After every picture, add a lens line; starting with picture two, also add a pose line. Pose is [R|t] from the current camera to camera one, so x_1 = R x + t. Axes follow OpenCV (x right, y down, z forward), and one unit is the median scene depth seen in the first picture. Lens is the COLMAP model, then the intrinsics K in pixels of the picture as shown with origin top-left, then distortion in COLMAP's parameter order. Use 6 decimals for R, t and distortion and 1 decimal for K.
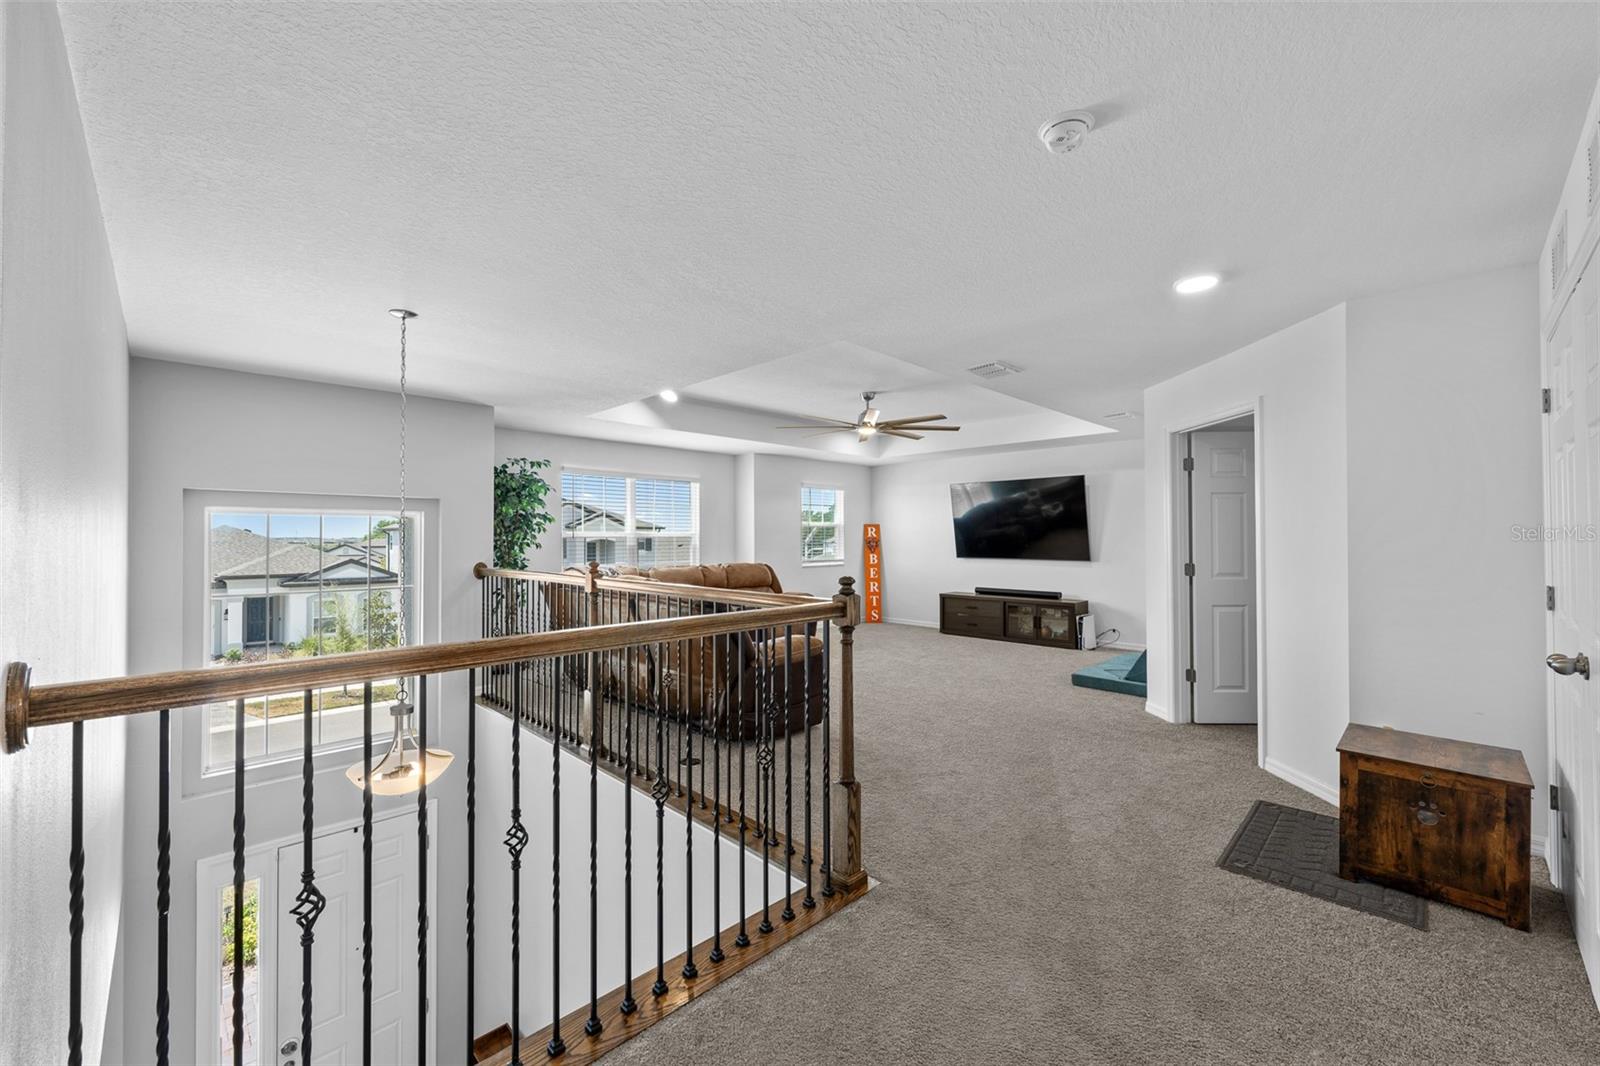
lens RADIAL K [[635.3, 0, 795.6], [0, 635.3, 531.9], [0, 0, 1]] dist [0.000680, 0.000452]
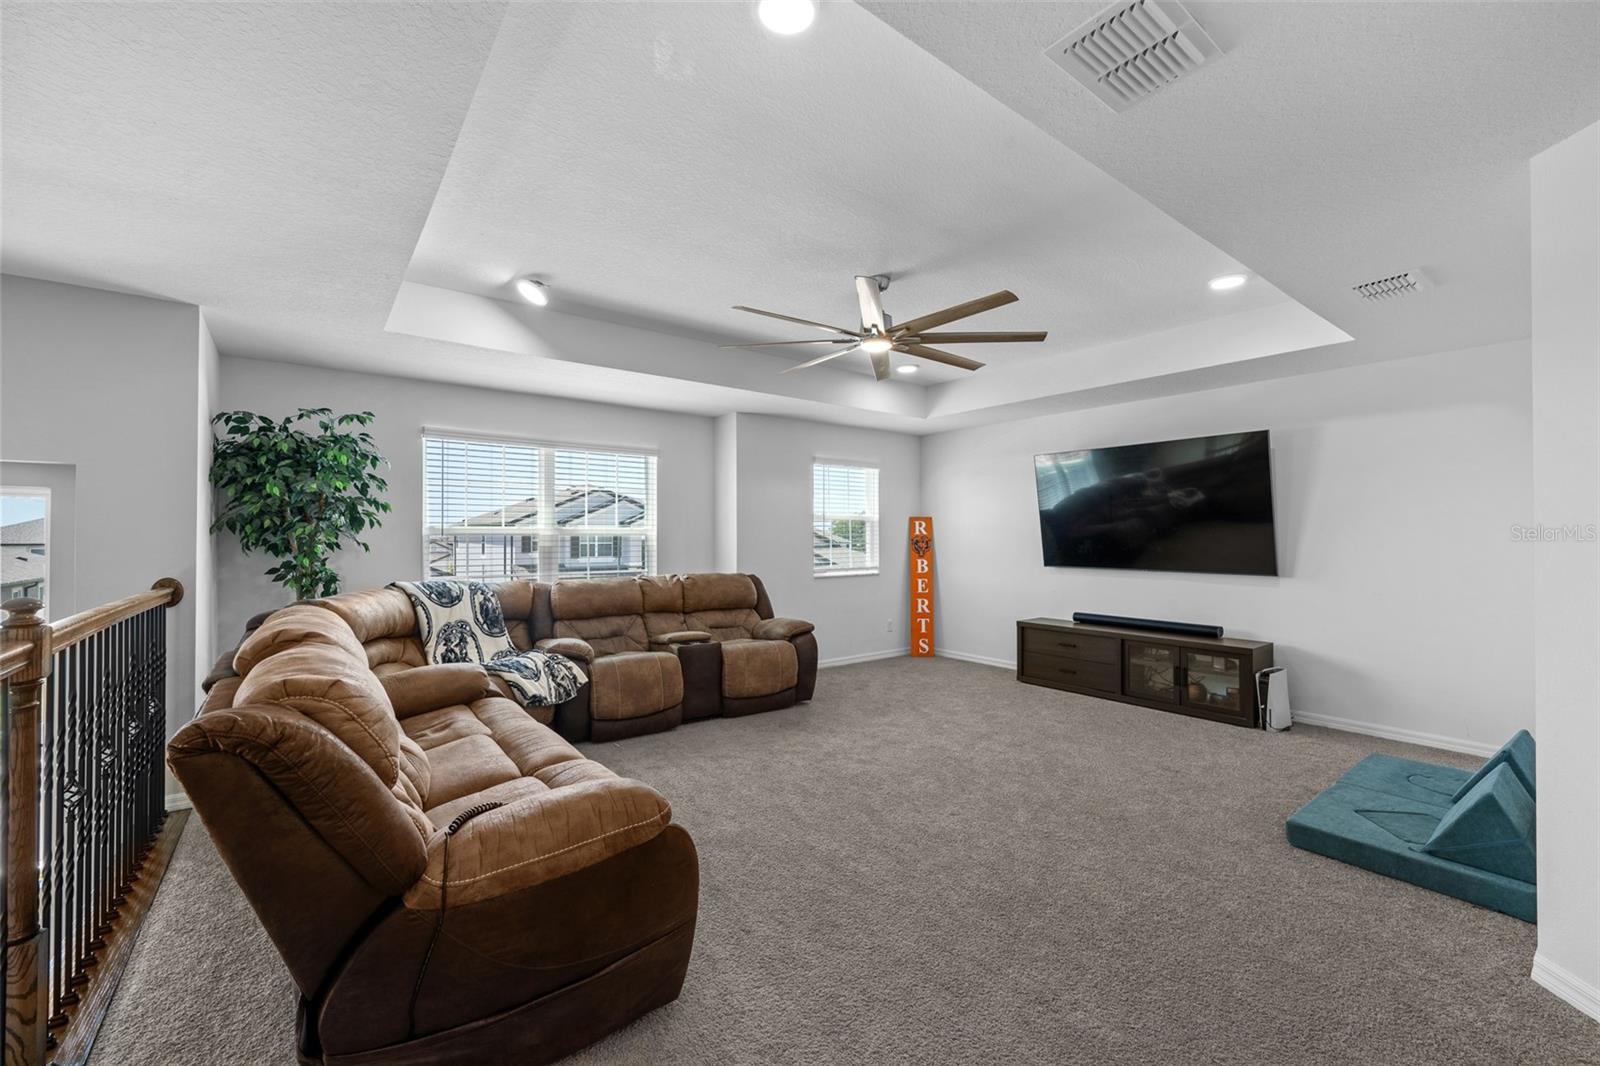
lens RADIAL K [[635.3, 0, 804.2], [0, 635.3, 530.0], [0, 0, 1]] dist [0.000680, 0.000452]
pose [[0.992682, 0.000444, -0.120761, 0.092208], [-0.000445, 1.000000, 0.000023, 0.003184], [0.120761, 0.000031, 0.992682, 0.337203]]
